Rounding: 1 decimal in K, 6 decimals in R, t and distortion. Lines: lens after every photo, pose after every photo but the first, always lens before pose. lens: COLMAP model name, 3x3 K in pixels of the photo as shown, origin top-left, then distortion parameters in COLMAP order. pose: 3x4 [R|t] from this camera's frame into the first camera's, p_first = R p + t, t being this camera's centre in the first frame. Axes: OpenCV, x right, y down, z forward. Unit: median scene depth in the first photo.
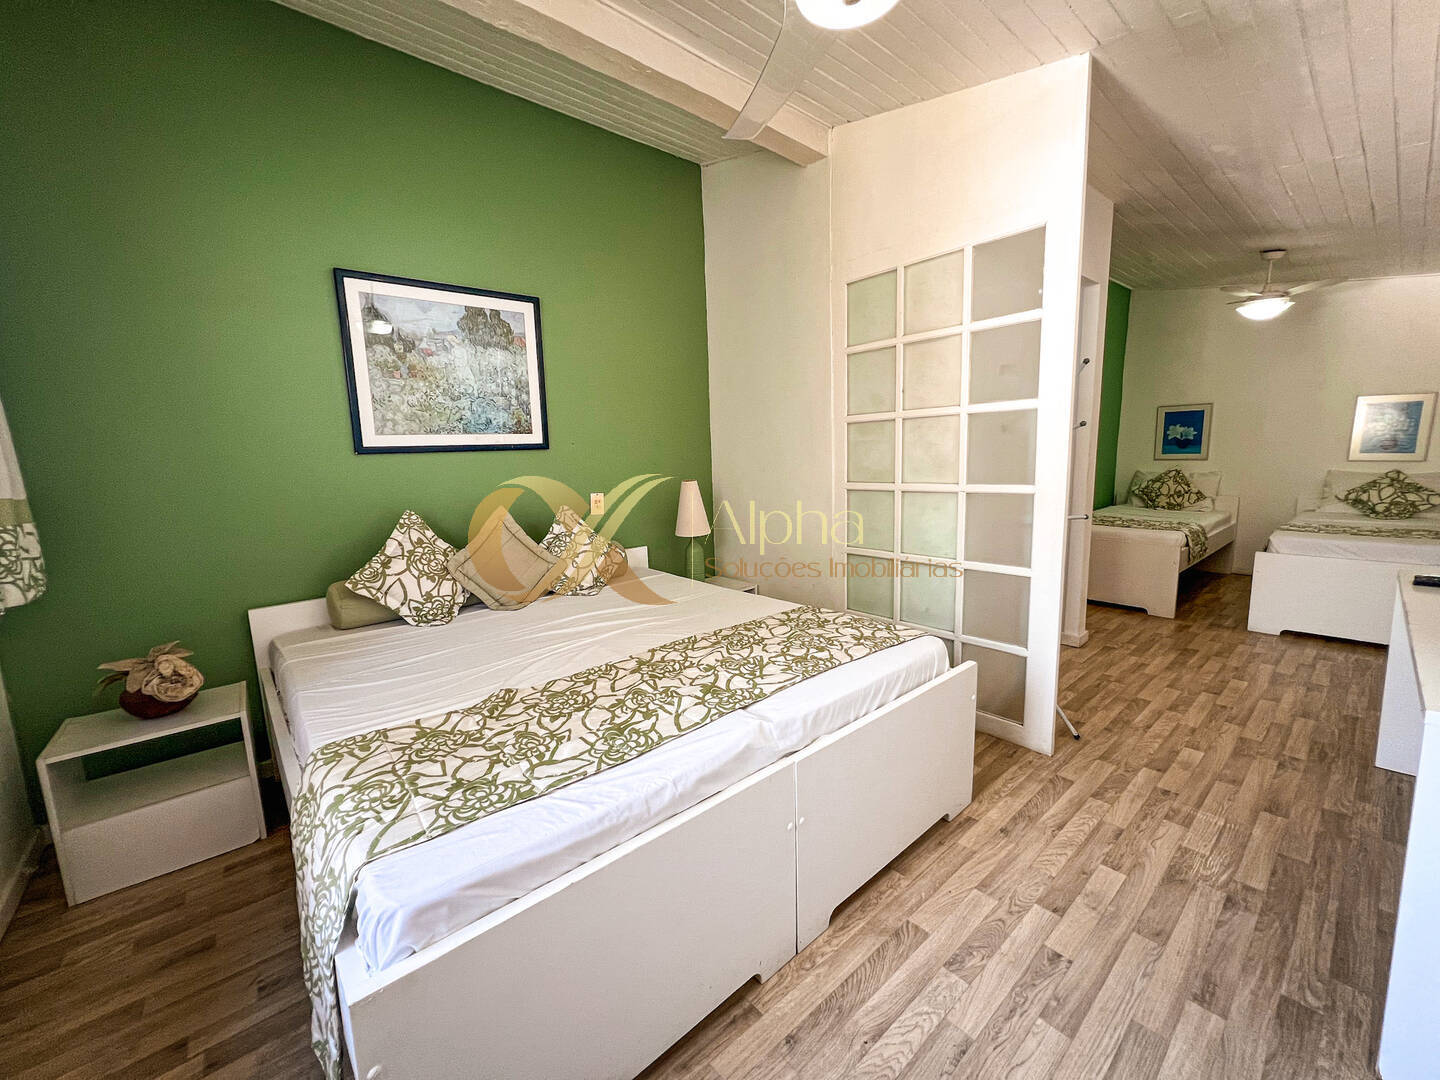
lens RADIAL K [[579.3, 0, 719.3], [0, 579.3, 541.1], [0, 0, 1]] dist [-0.004459, 0.000507]
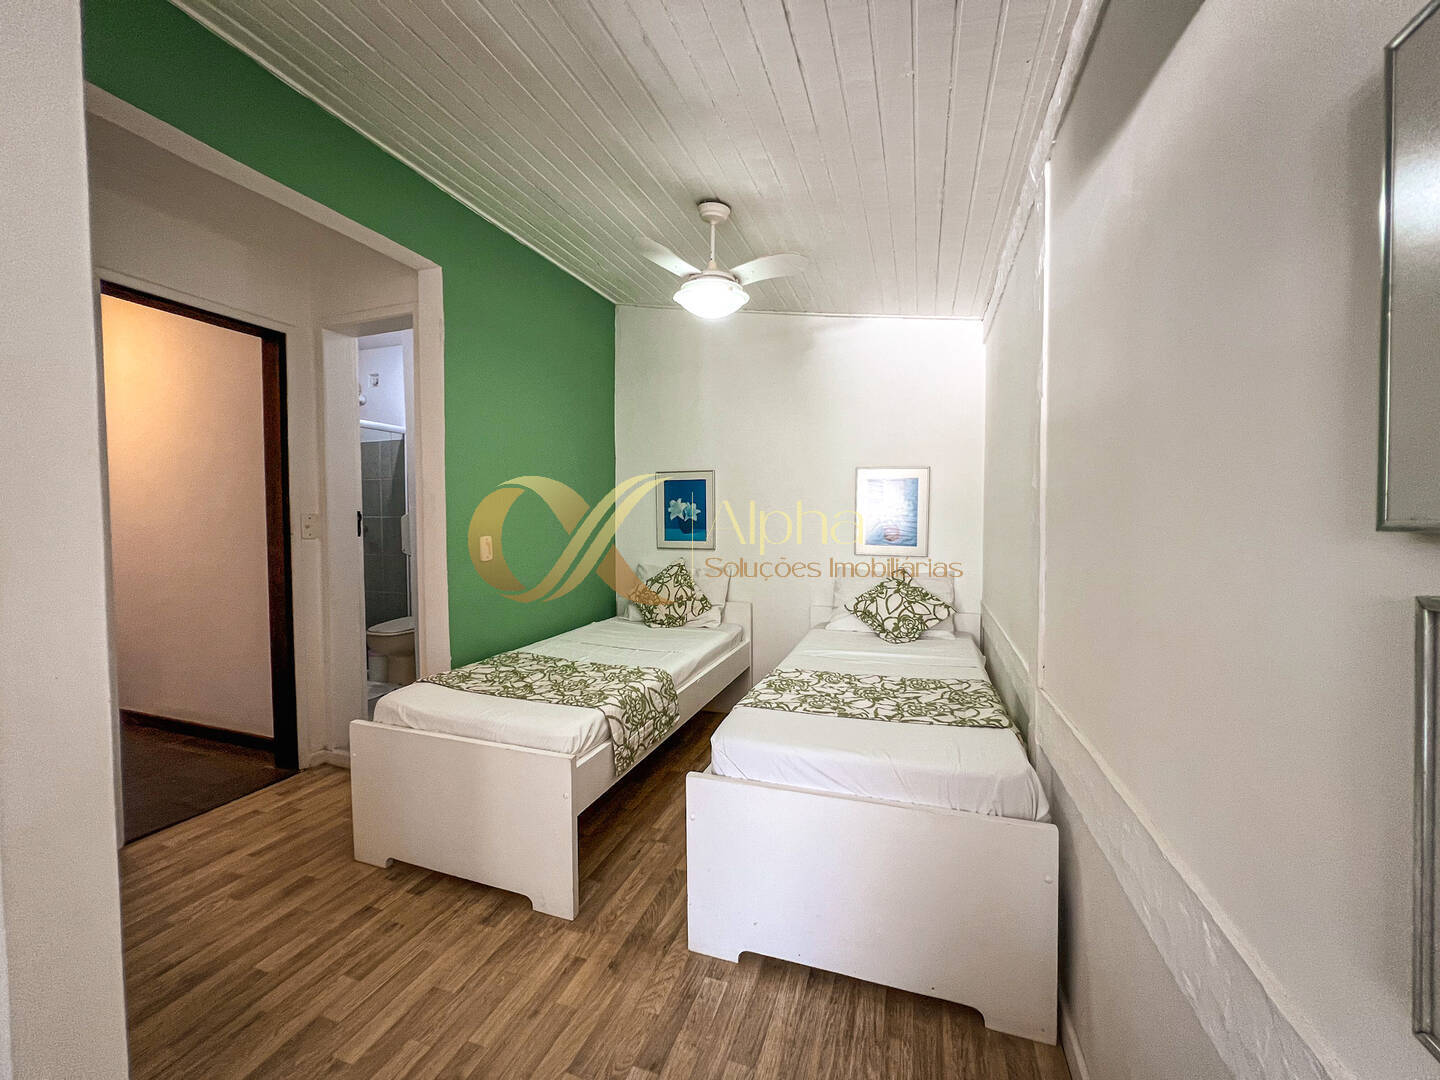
lens RADIAL K [[578.0, 0, 722.2], [0, 578.0, 536.2], [0, 0, 1]] dist [-0.000168, -0.000035]
pose [[0.861741, 0.005562, 0.507318, 0.507827], [0.058030, 0.992297, -0.109449, -0.081755], [-0.504018, 0.123757, 0.854781, 0.403966]]
